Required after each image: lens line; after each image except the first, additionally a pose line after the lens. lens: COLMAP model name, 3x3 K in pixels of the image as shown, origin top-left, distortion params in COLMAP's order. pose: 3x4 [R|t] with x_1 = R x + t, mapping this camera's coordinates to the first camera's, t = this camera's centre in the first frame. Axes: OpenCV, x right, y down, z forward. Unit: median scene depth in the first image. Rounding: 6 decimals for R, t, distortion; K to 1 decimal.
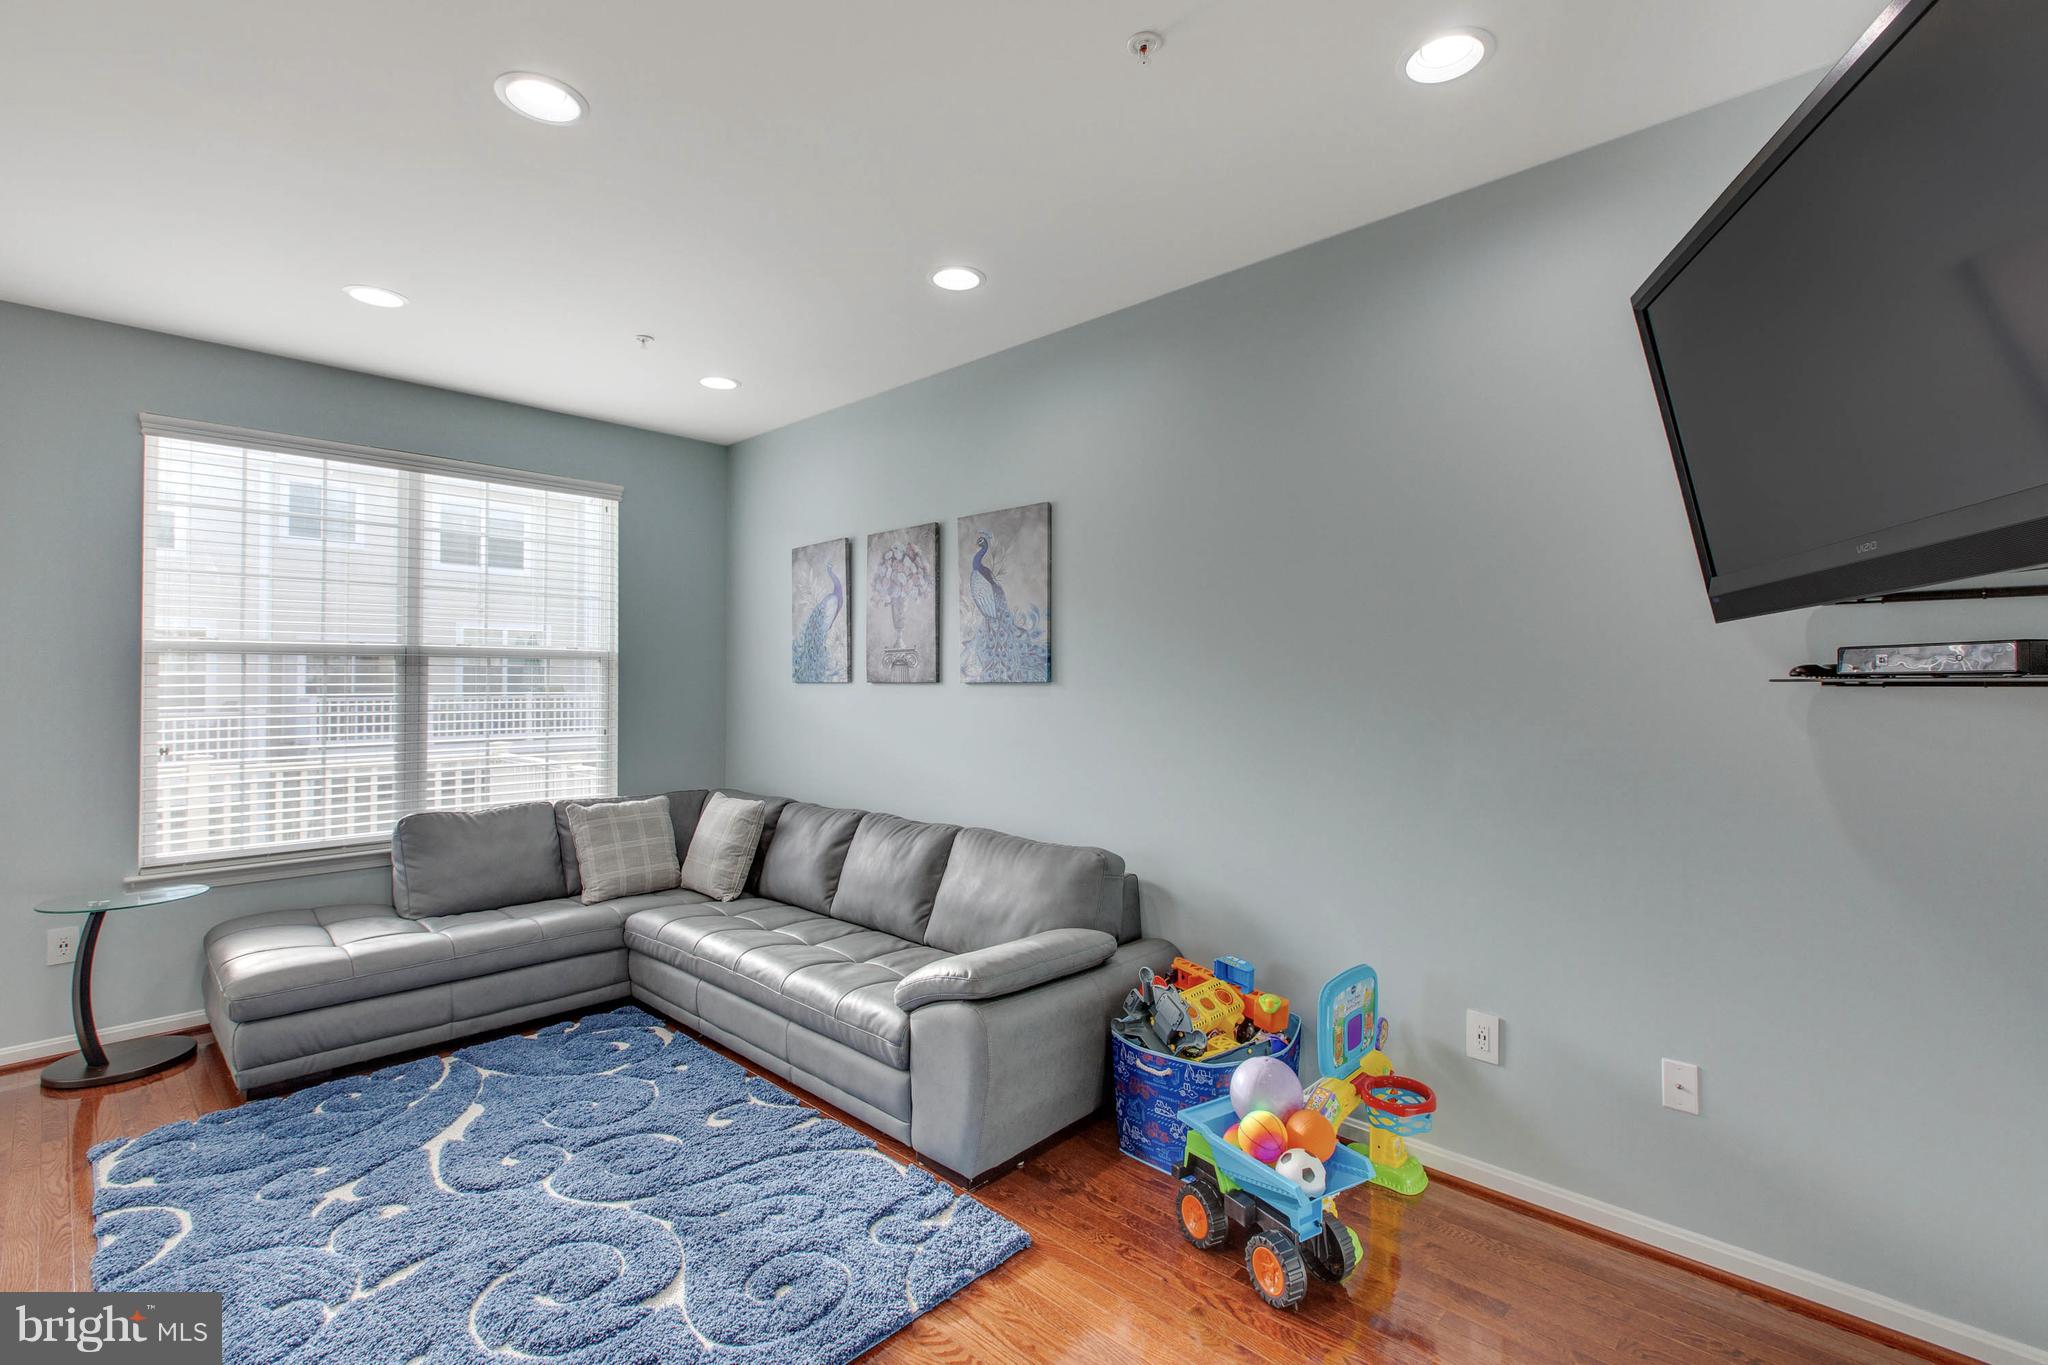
lens RADIAL K [[925.4, 0, 1004.9], [0, 925.4, 671.9], [0, 0, 1]] dist [0.010463, -0.002300]
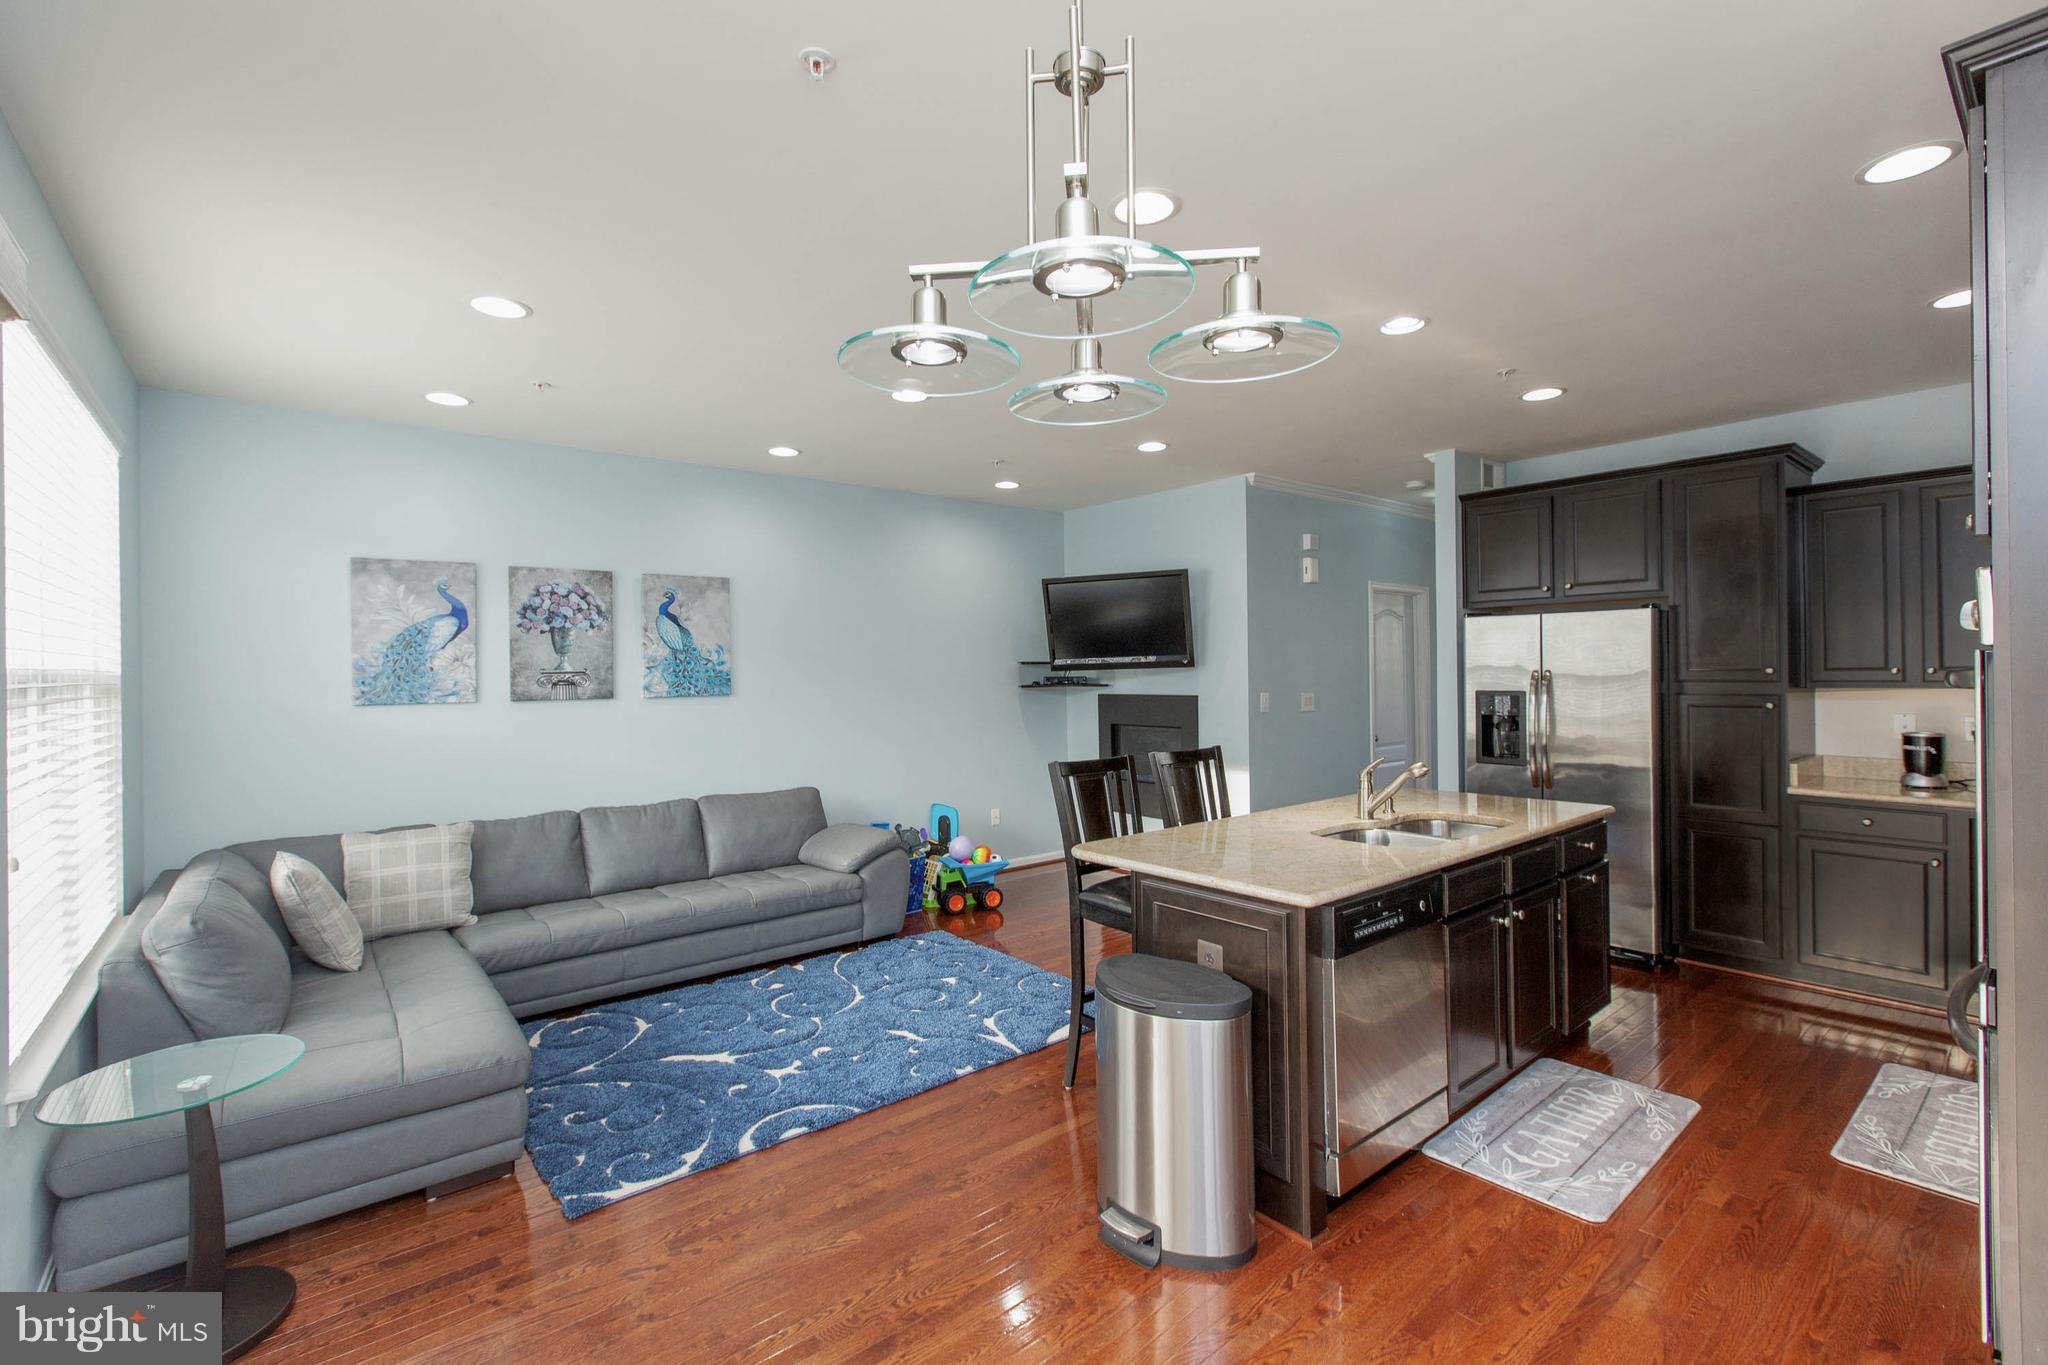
lens RADIAL K [[925.4, 0, 1028.5], [0, 925.4, 664.8], [0, 0, 1]] dist [0.010463, -0.002300]
pose [[0.113074, 0.003391, 0.993581, -1.242252], [0.002143, 0.999991, -0.003656, -0.027832], [-0.993584, 0.002543, 0.113066, 0.286188]]
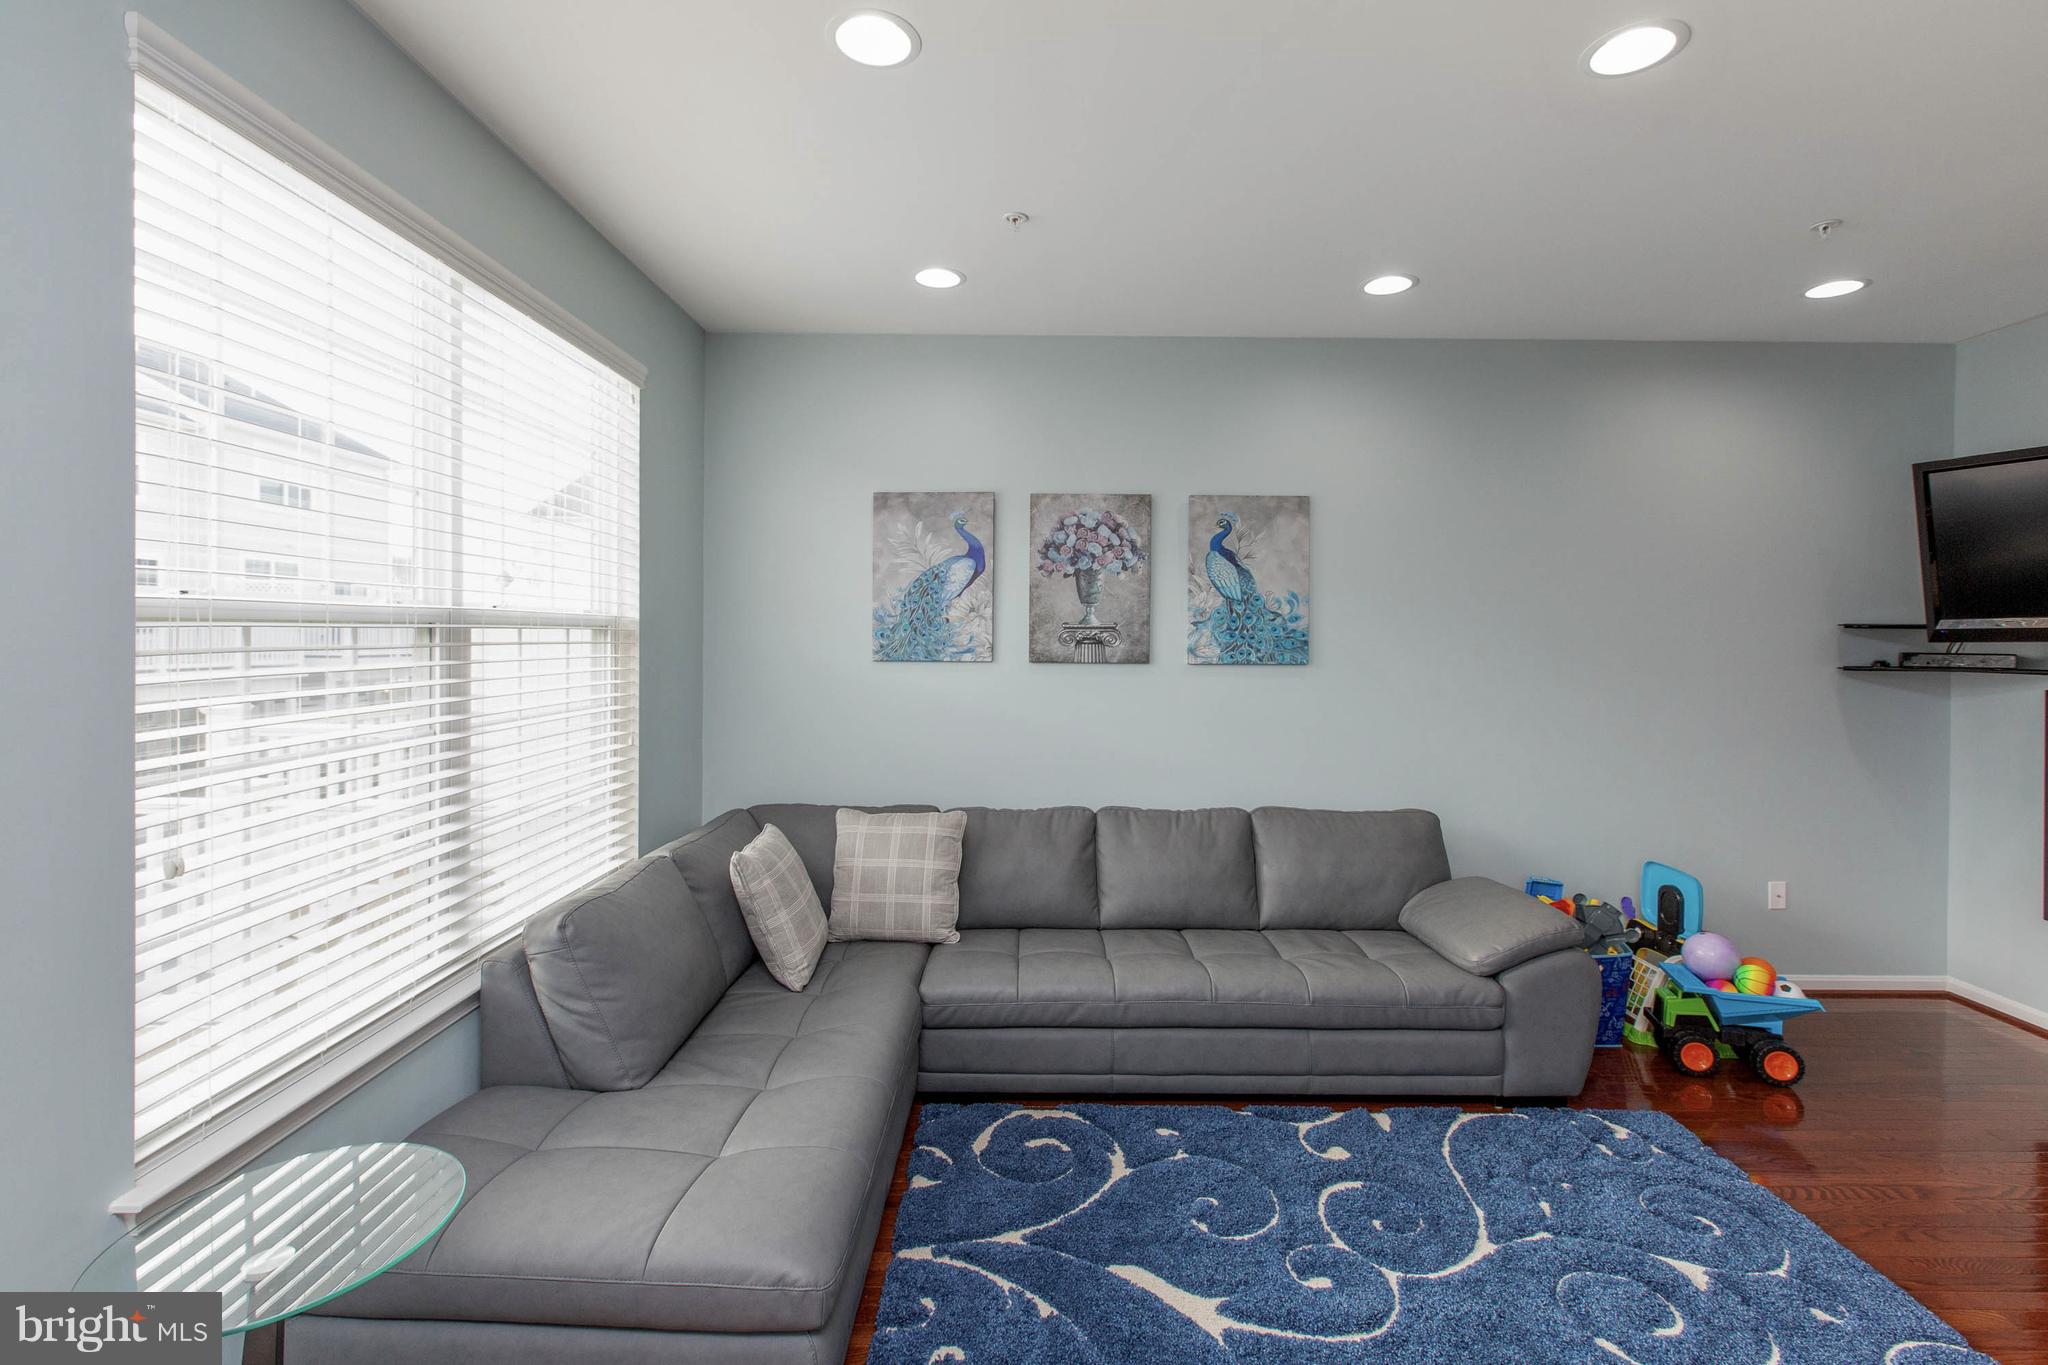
lens RADIAL K [[925.4, 0, 1031.4], [0, 925.4, 648.0], [0, 0, 1]] dist [0.010463, -0.002300]
pose [[0.712198, -0.003421, 0.701971, -0.813607], [-0.016463, 0.999632, 0.021575, -0.022109], [-0.701786, -0.026922, 0.711879, 0.396530]]
